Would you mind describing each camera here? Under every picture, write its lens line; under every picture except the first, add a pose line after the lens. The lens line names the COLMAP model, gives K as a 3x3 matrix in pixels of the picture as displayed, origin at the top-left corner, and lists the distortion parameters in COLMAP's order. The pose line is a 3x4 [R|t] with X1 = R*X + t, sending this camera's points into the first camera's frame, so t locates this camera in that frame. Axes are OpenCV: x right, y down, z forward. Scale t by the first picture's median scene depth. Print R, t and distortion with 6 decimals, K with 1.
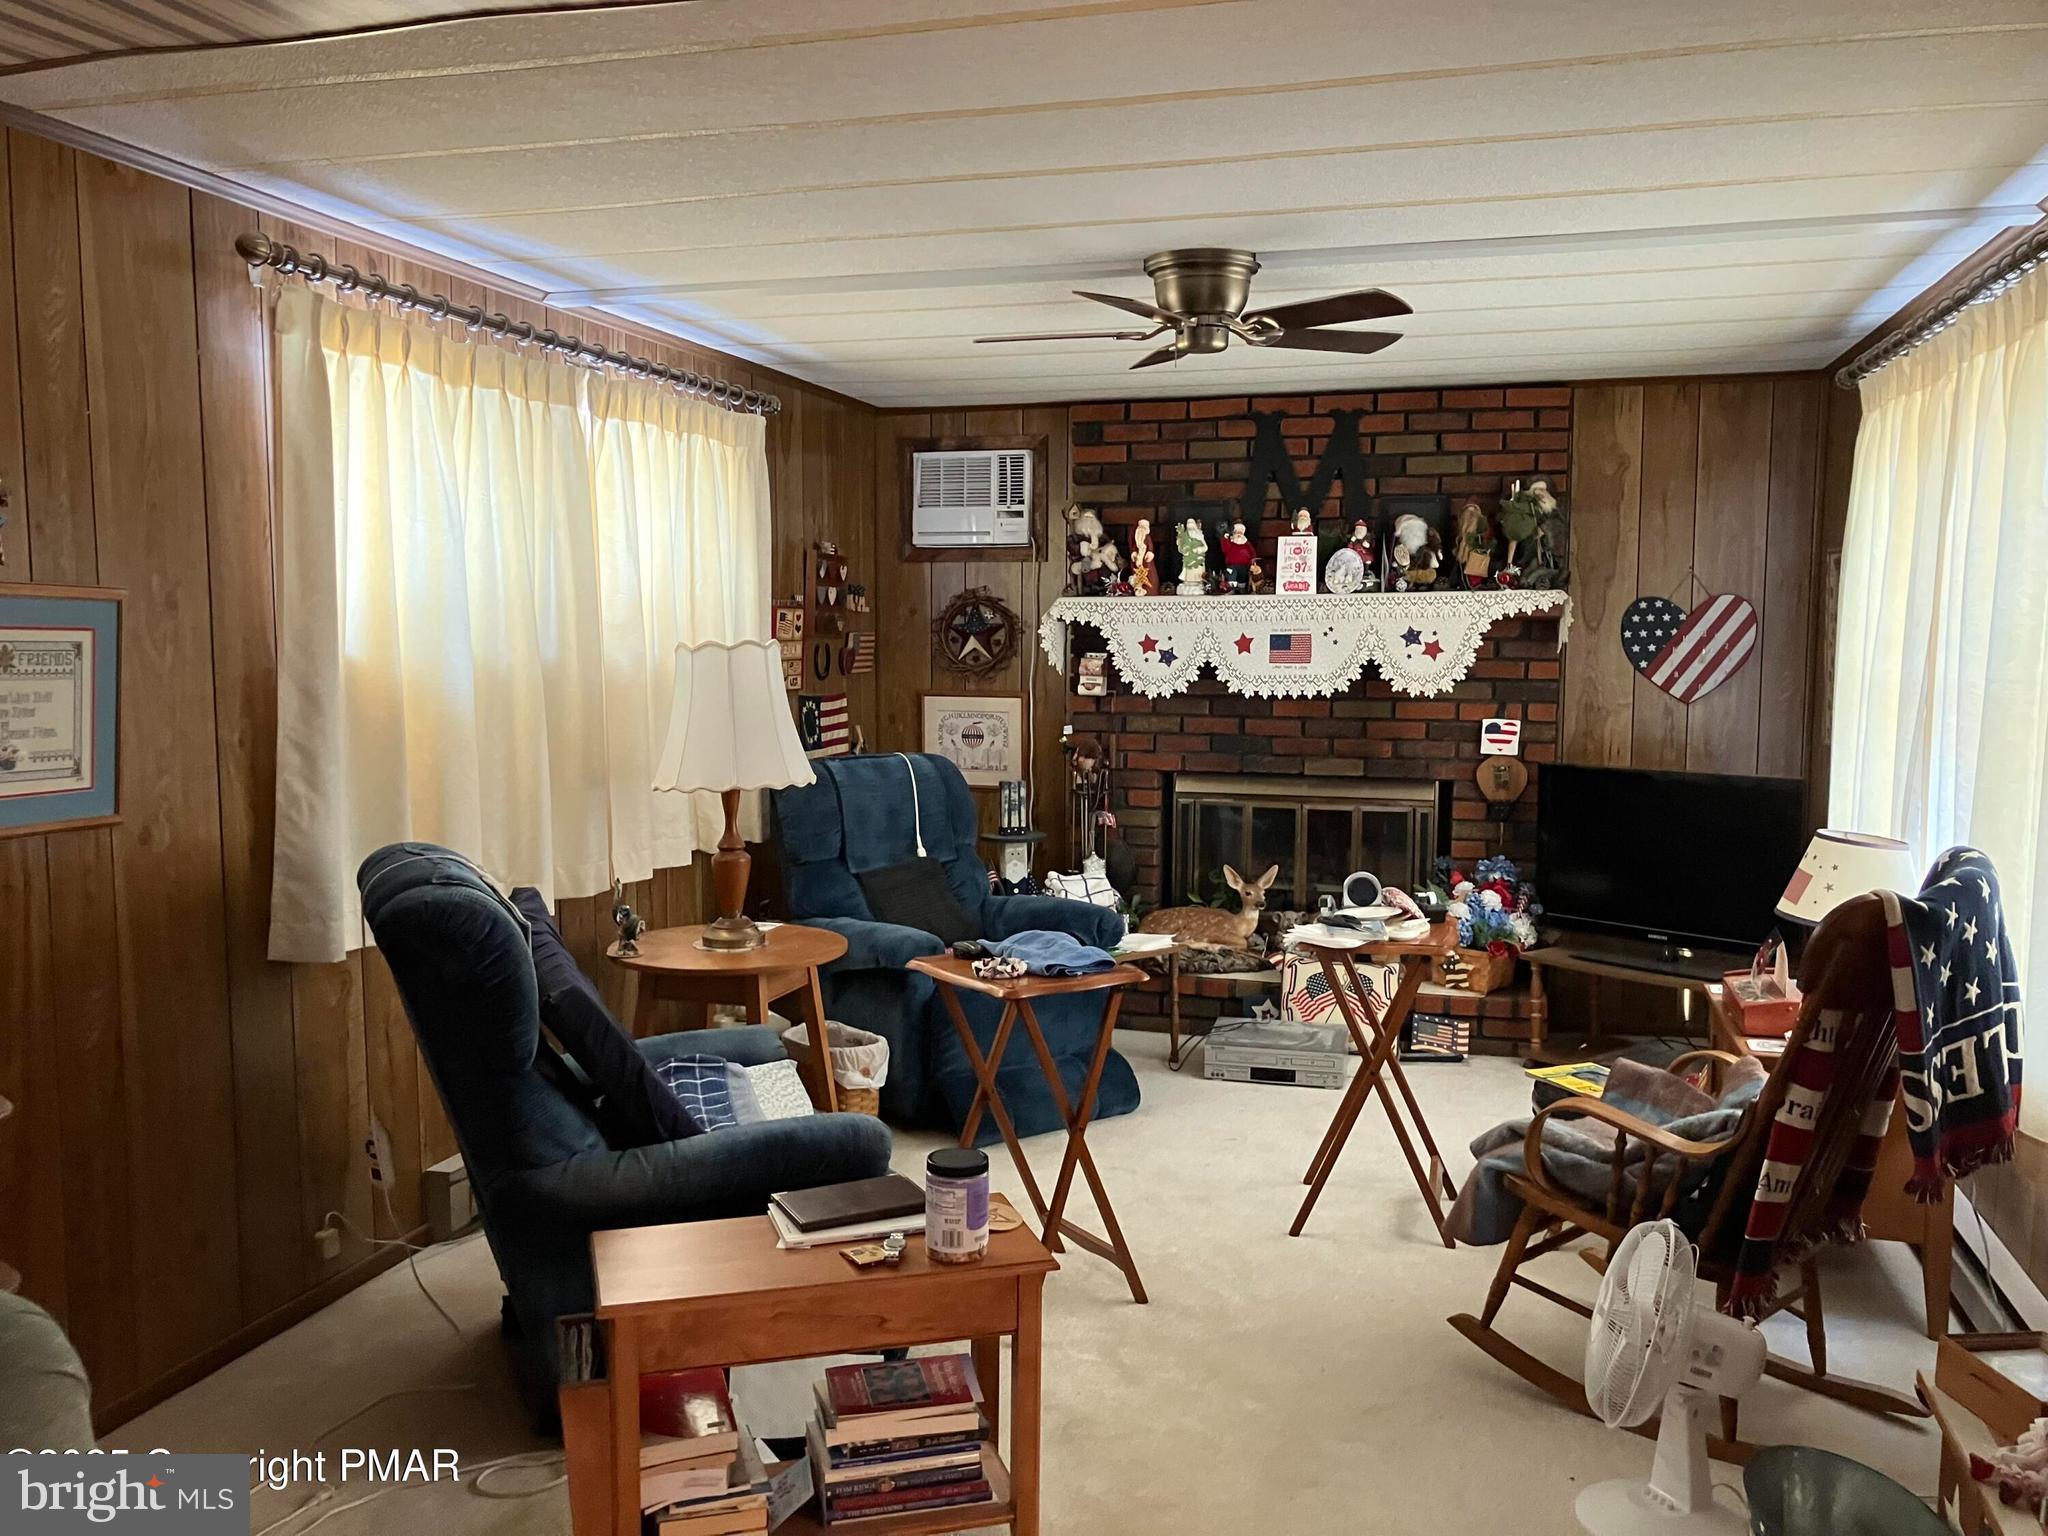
lens RADIAL K [[1658.7, 0, 1029.1], [0, 1658.7, 776.1], [0, 0, 1]] dist [0.036020, 0.007176]
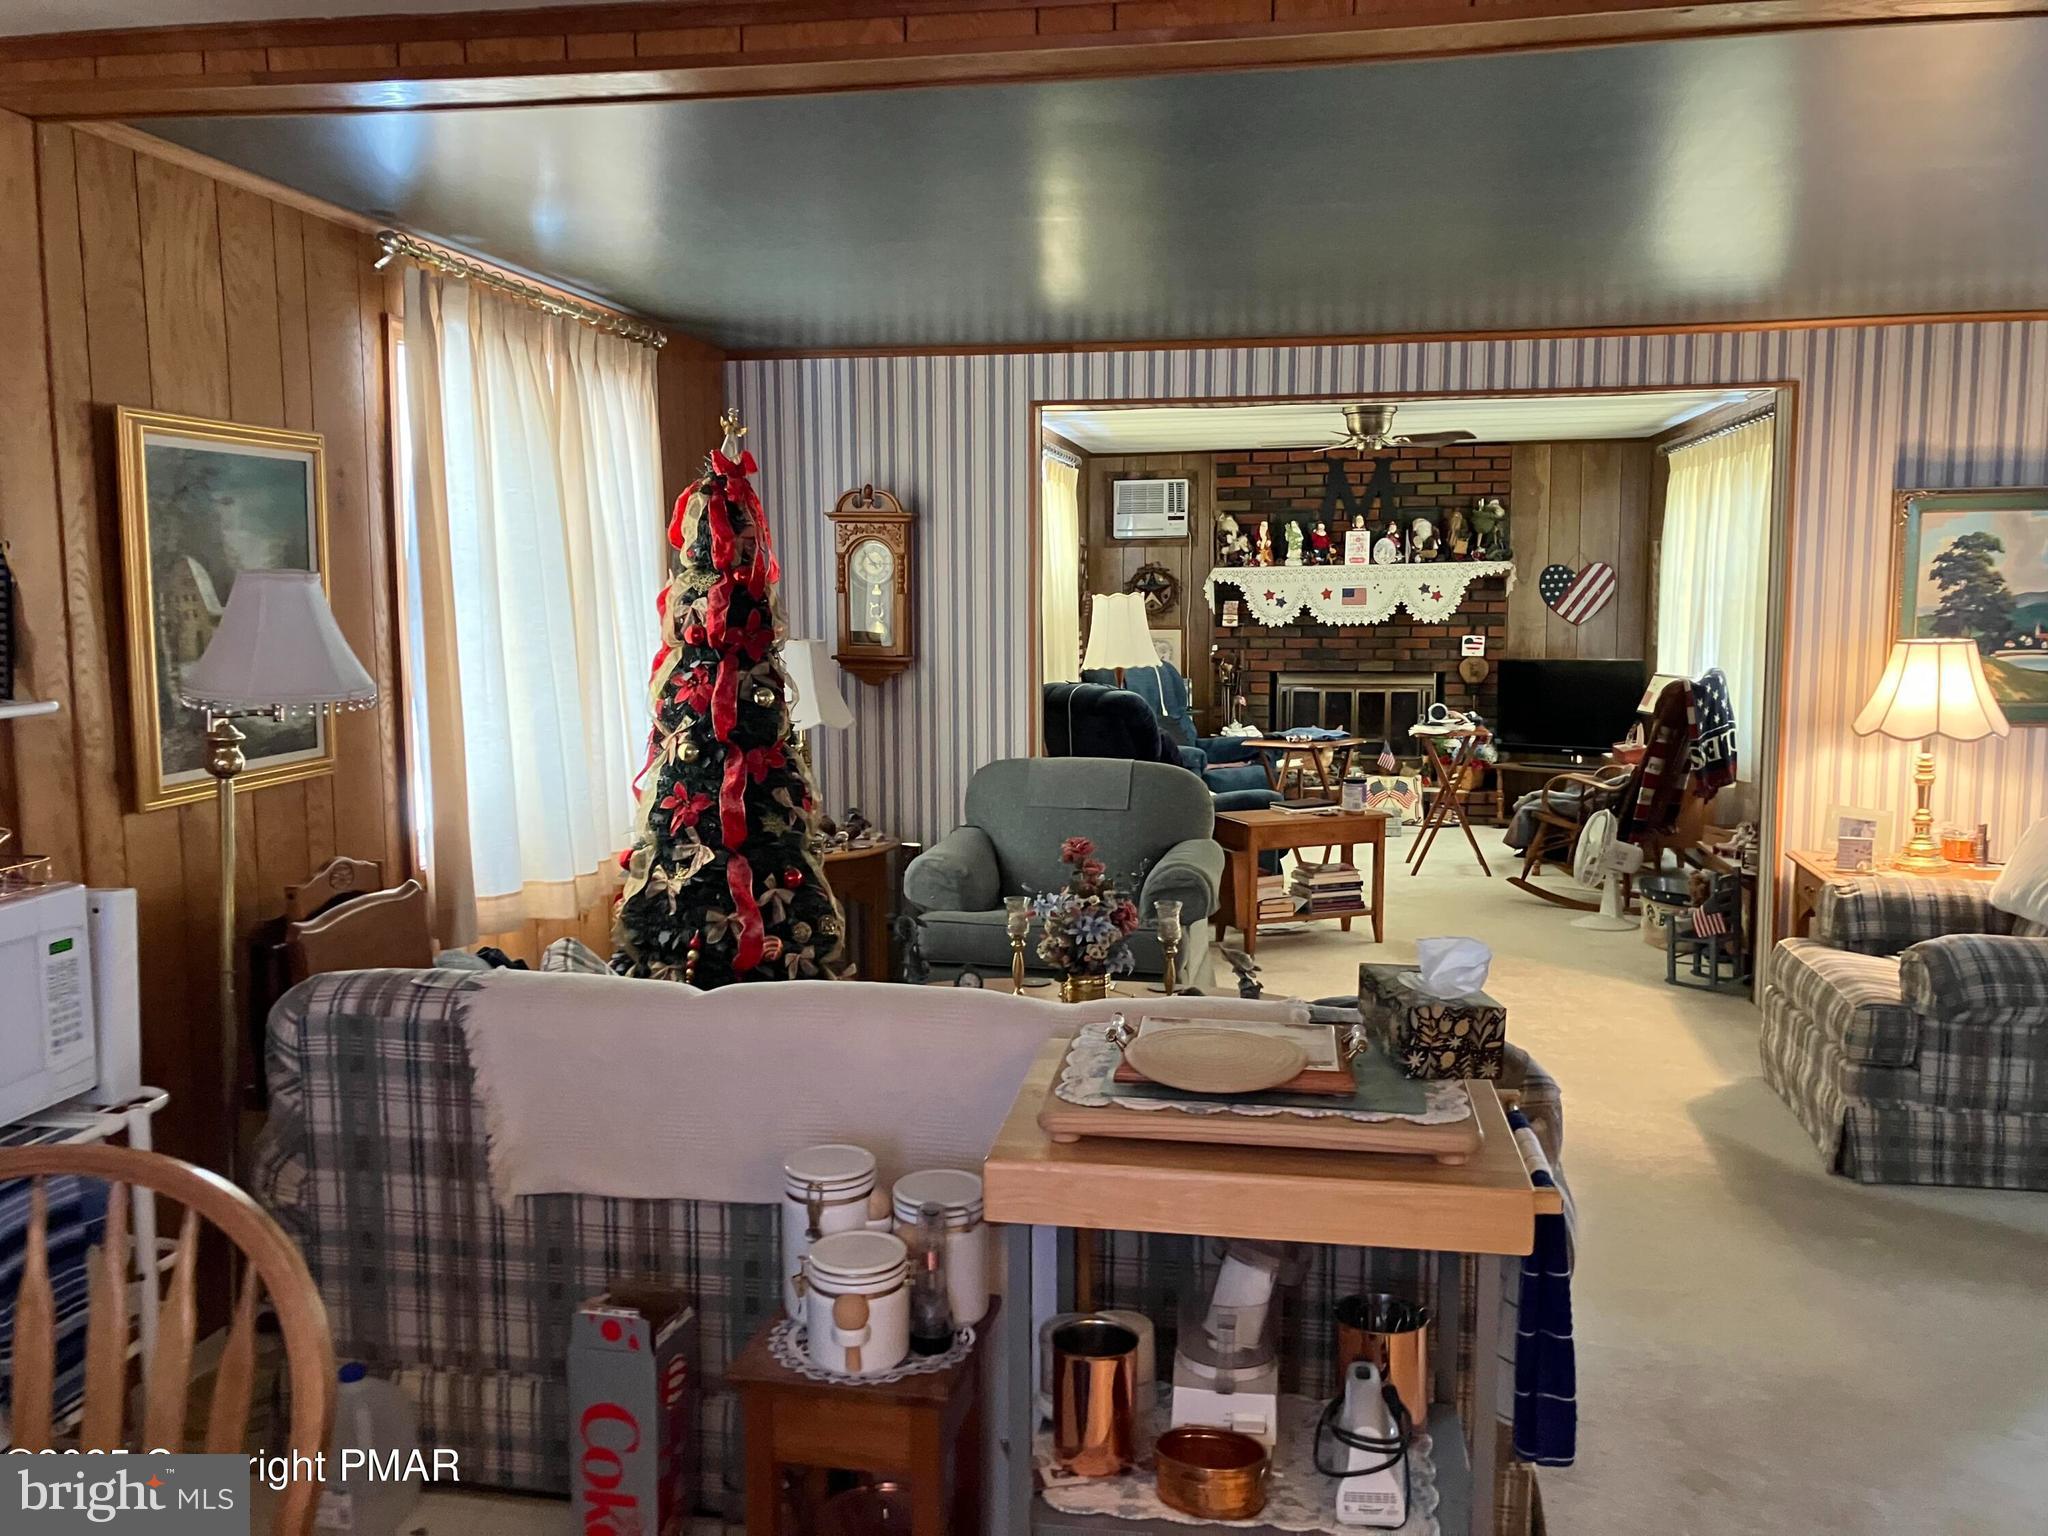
lens RADIAL K [[1658.7, 0, 1019.3], [0, 1658.7, 764.3], [0, 0, 1]] dist [0.036020, 0.007176]
pose [[0.995519, -0.020586, 0.092291, -0.352439], [0.019395, 0.999717, 0.013777, 0.067070], [-0.092549, -0.011926, 0.995637, -0.689794]]
